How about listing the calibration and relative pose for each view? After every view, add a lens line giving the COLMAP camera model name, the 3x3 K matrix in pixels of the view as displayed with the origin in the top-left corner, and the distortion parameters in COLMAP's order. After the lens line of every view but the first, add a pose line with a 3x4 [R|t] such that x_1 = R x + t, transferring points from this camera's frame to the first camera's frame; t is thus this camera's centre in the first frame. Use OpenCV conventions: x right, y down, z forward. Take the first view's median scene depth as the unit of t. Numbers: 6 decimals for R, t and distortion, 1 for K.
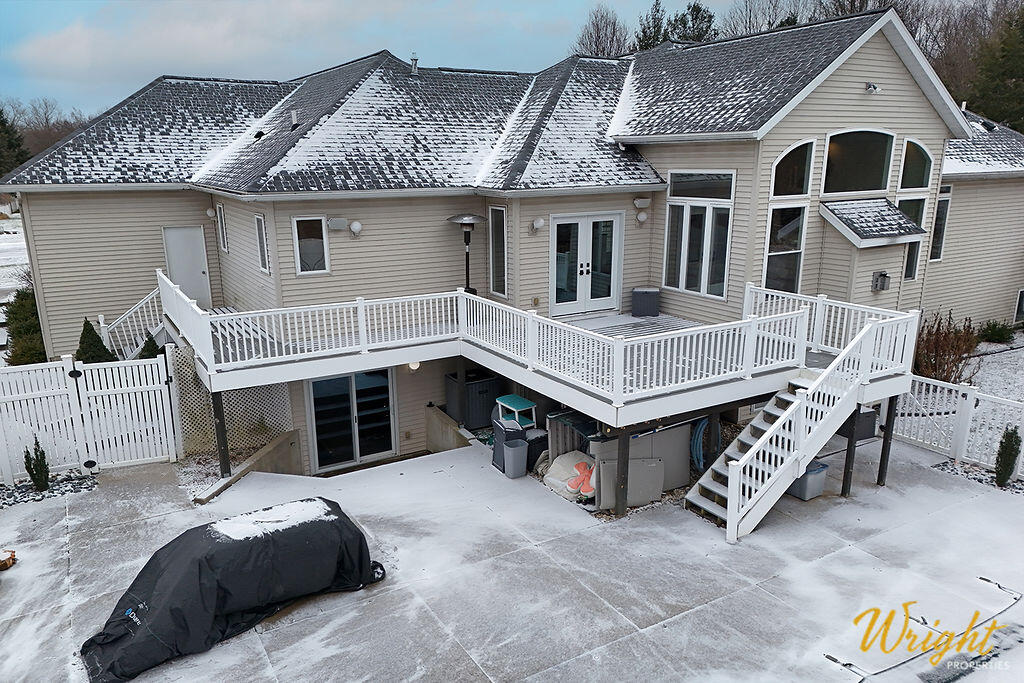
lens RADIAL K [[742.6, 0, 514.6], [0, 742.6, 365.9], [0, 0, 1]] dist [0.098323, -0.092990]
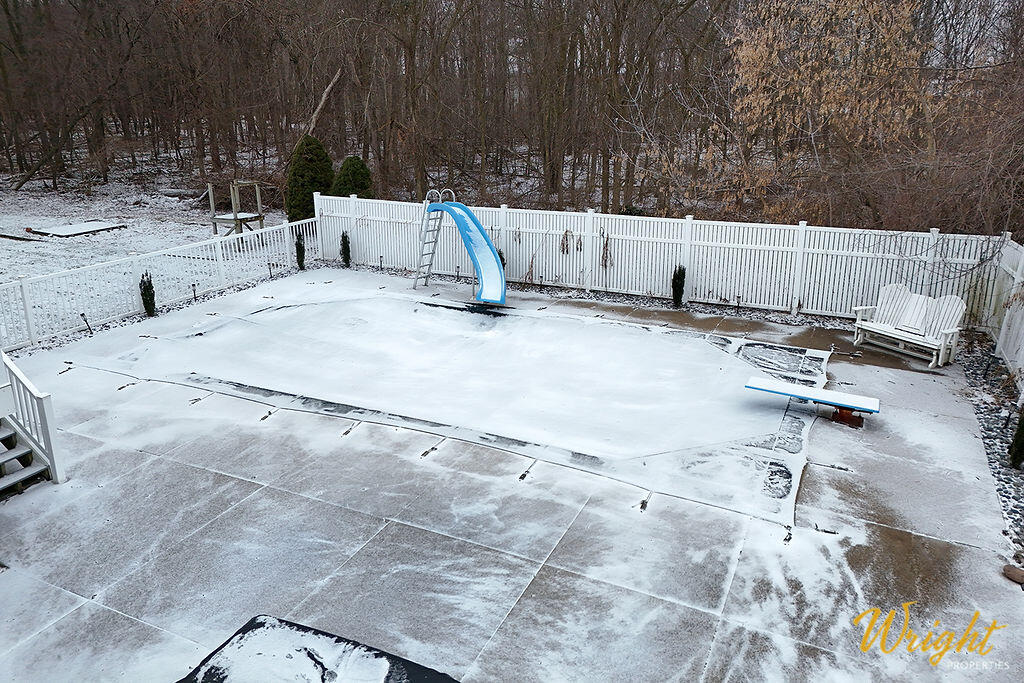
lens RADIAL K [[729.7, 0, 495.3], [0, 729.7, 342.3], [0, 0, 1]] dist [0.093492, -0.092242]
pose [[-0.535835, -0.265140, 0.801612, -0.488031], [0.235282, 0.864917, 0.443352, -0.135383], [-0.810878, 0.426168, -0.401070, 0.638537]]
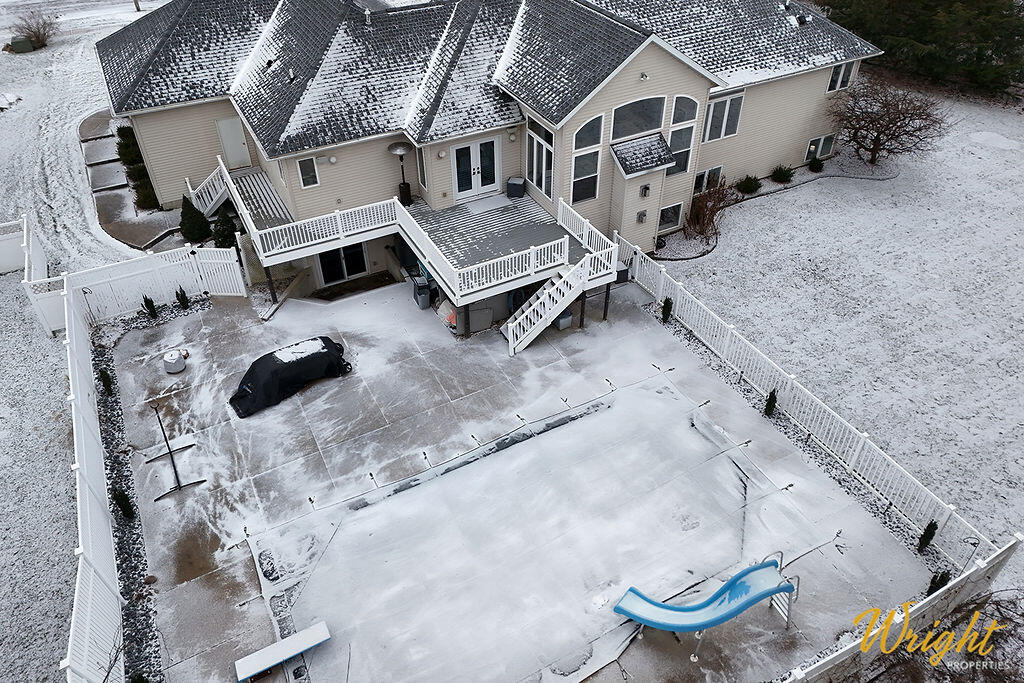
lens RADIAL K [[723.8, 0, 513.0], [0, 723.8, 309.1], [0, 0, 1]] dist [0.092182, -0.093967]
pose [[0.998878, 0.030897, -0.035886, 0.267405], [-0.015182, 0.926768, 0.375327, -0.496297], [0.044854, -0.374361, 0.926197, -0.652505]]
